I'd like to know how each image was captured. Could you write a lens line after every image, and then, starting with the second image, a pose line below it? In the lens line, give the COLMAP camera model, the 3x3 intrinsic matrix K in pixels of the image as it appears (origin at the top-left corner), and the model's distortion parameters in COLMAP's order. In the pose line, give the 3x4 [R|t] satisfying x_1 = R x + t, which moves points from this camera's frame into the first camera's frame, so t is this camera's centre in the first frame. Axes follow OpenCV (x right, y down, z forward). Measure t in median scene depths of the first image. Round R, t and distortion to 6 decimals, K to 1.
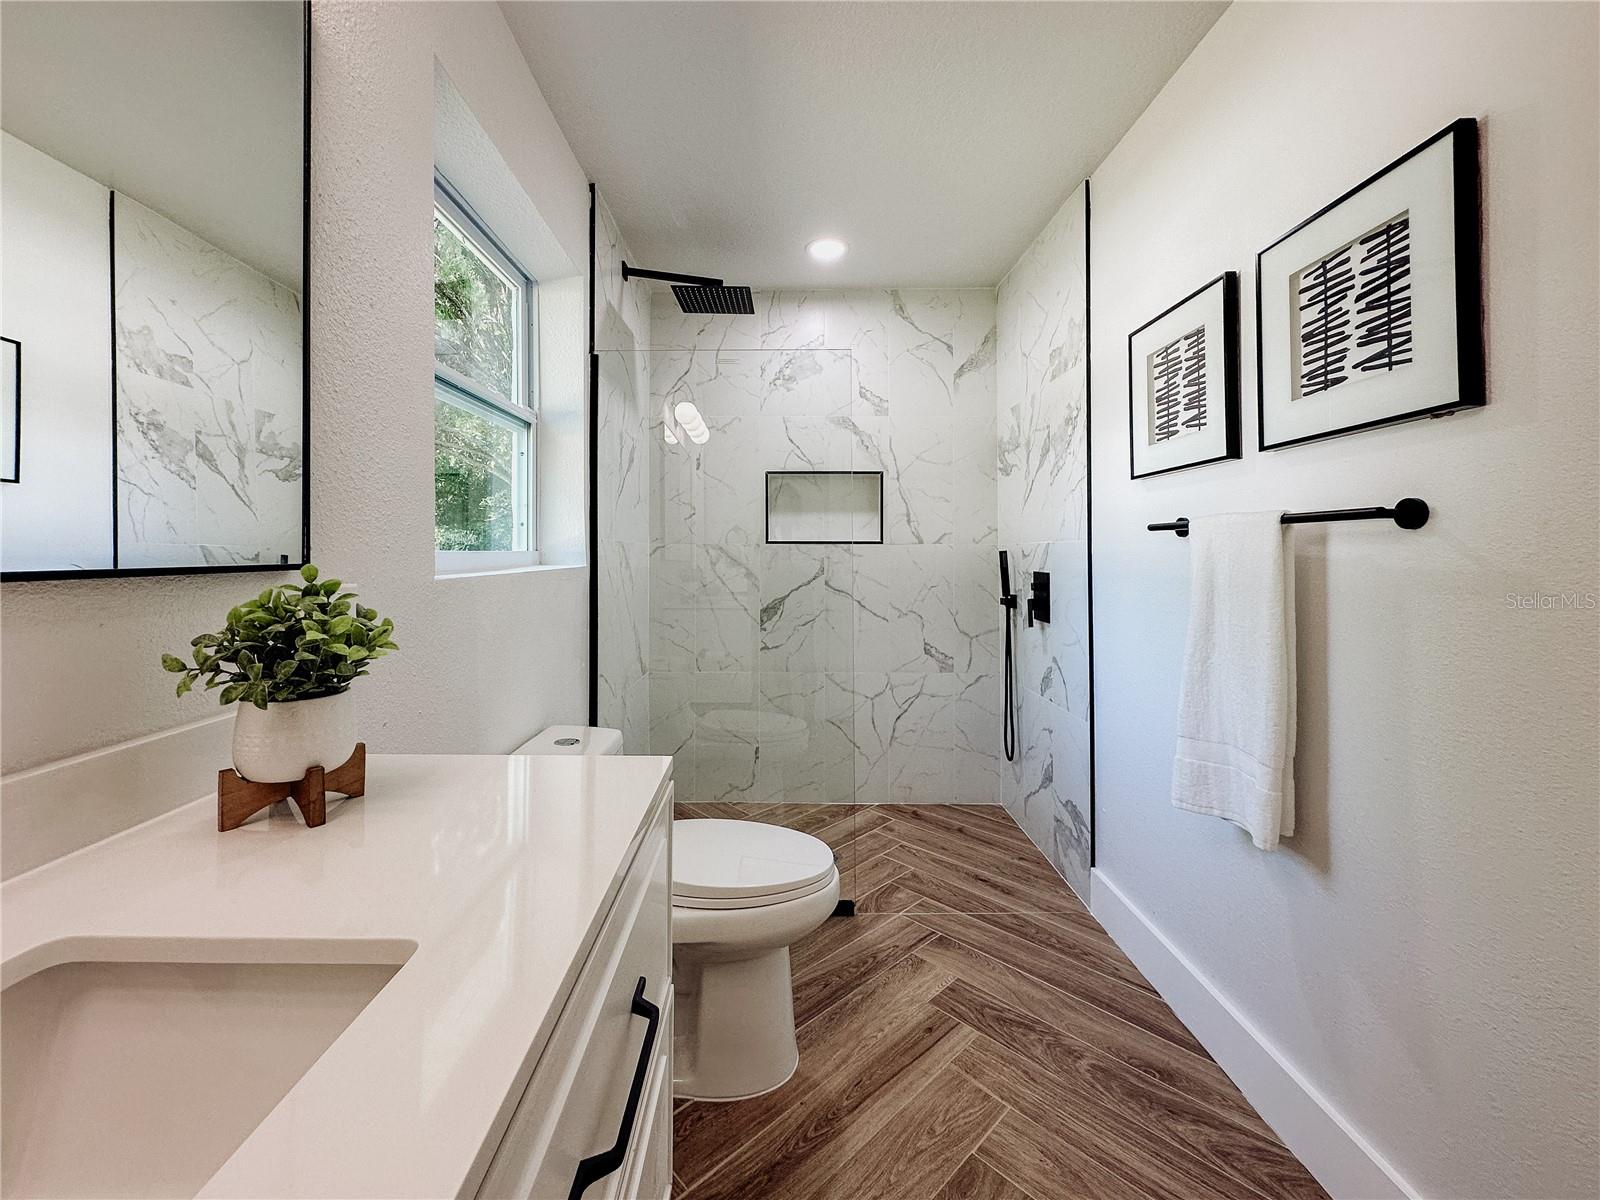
lens RADIAL K [[647.7, 0, 753.2], [0, 647.7, 534.8], [0, 0, 1]] dist [-0.005160, -0.000246]
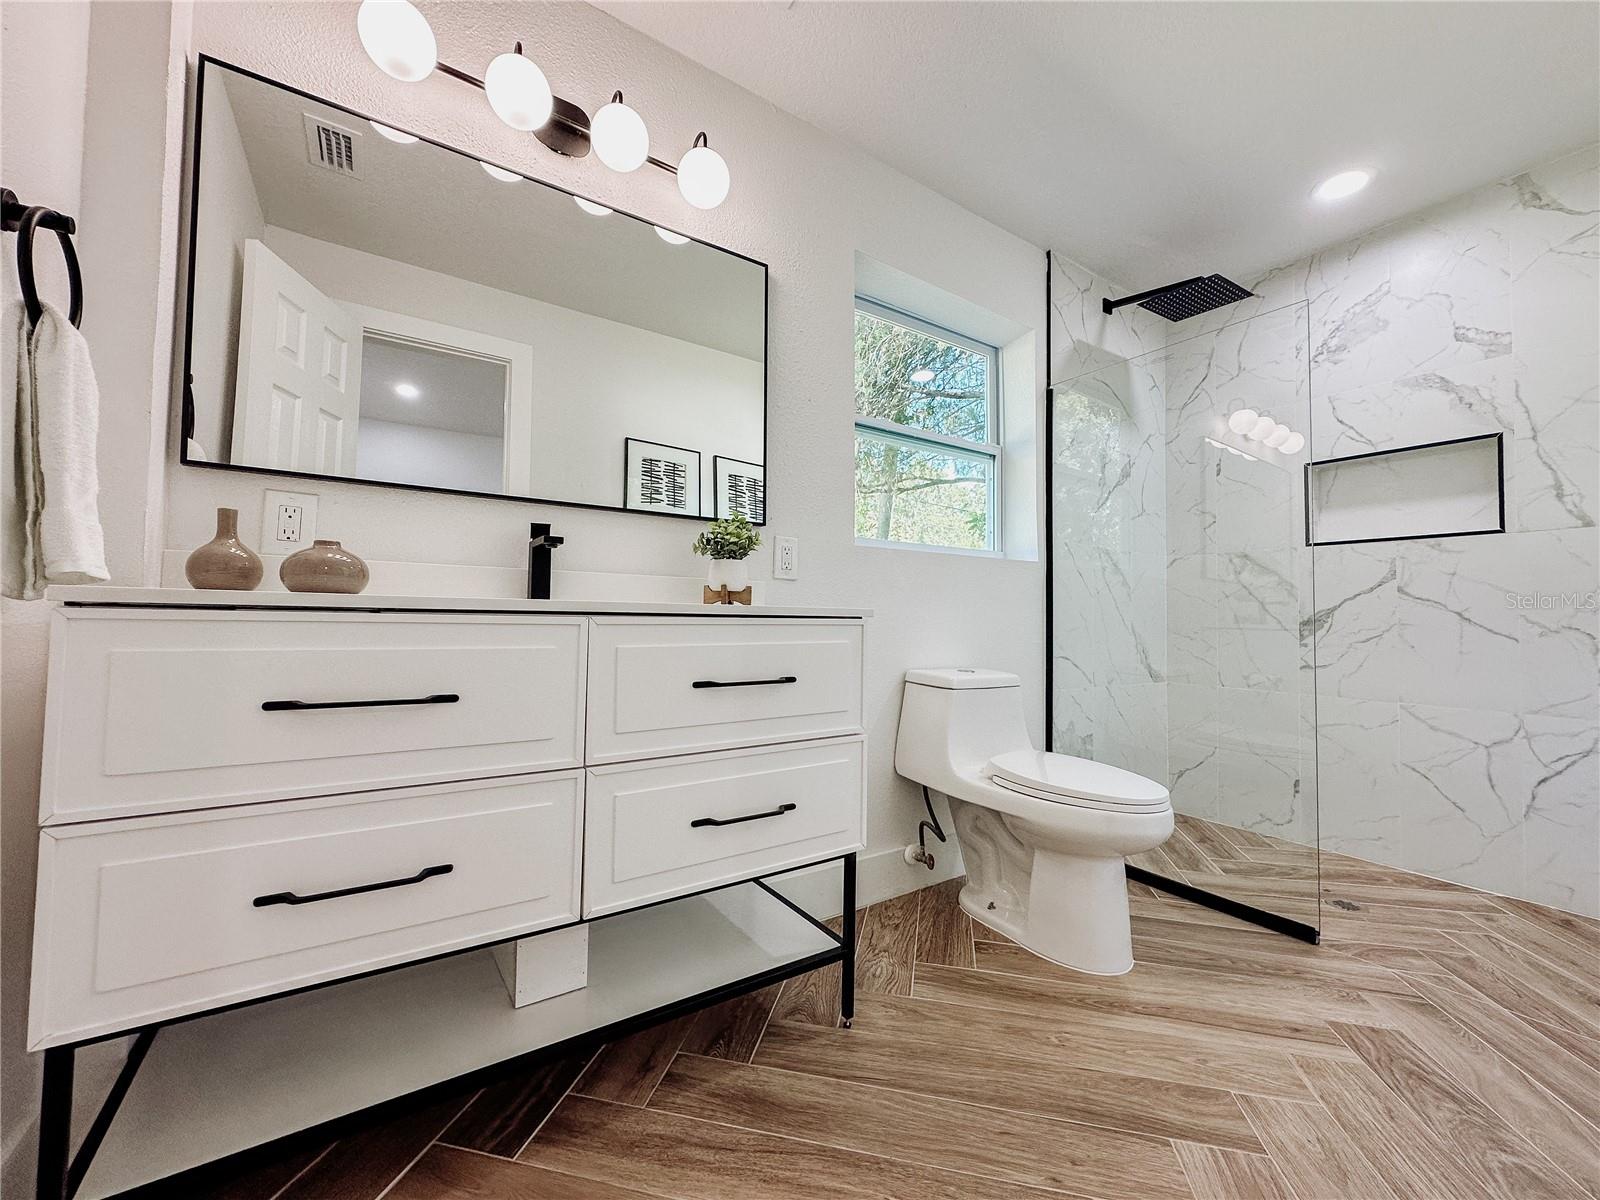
lens RADIAL K [[647.7, 0, 801.2], [0, 647.7, 597.4], [0, 0, 1]] dist [-0.005160, -0.000246]
pose [[0.559146, -0.024196, -0.828716, 0.369090], [0.002444, 0.999618, -0.027537, 0.107869], [0.829066, 0.013371, 0.558991, -0.044884]]
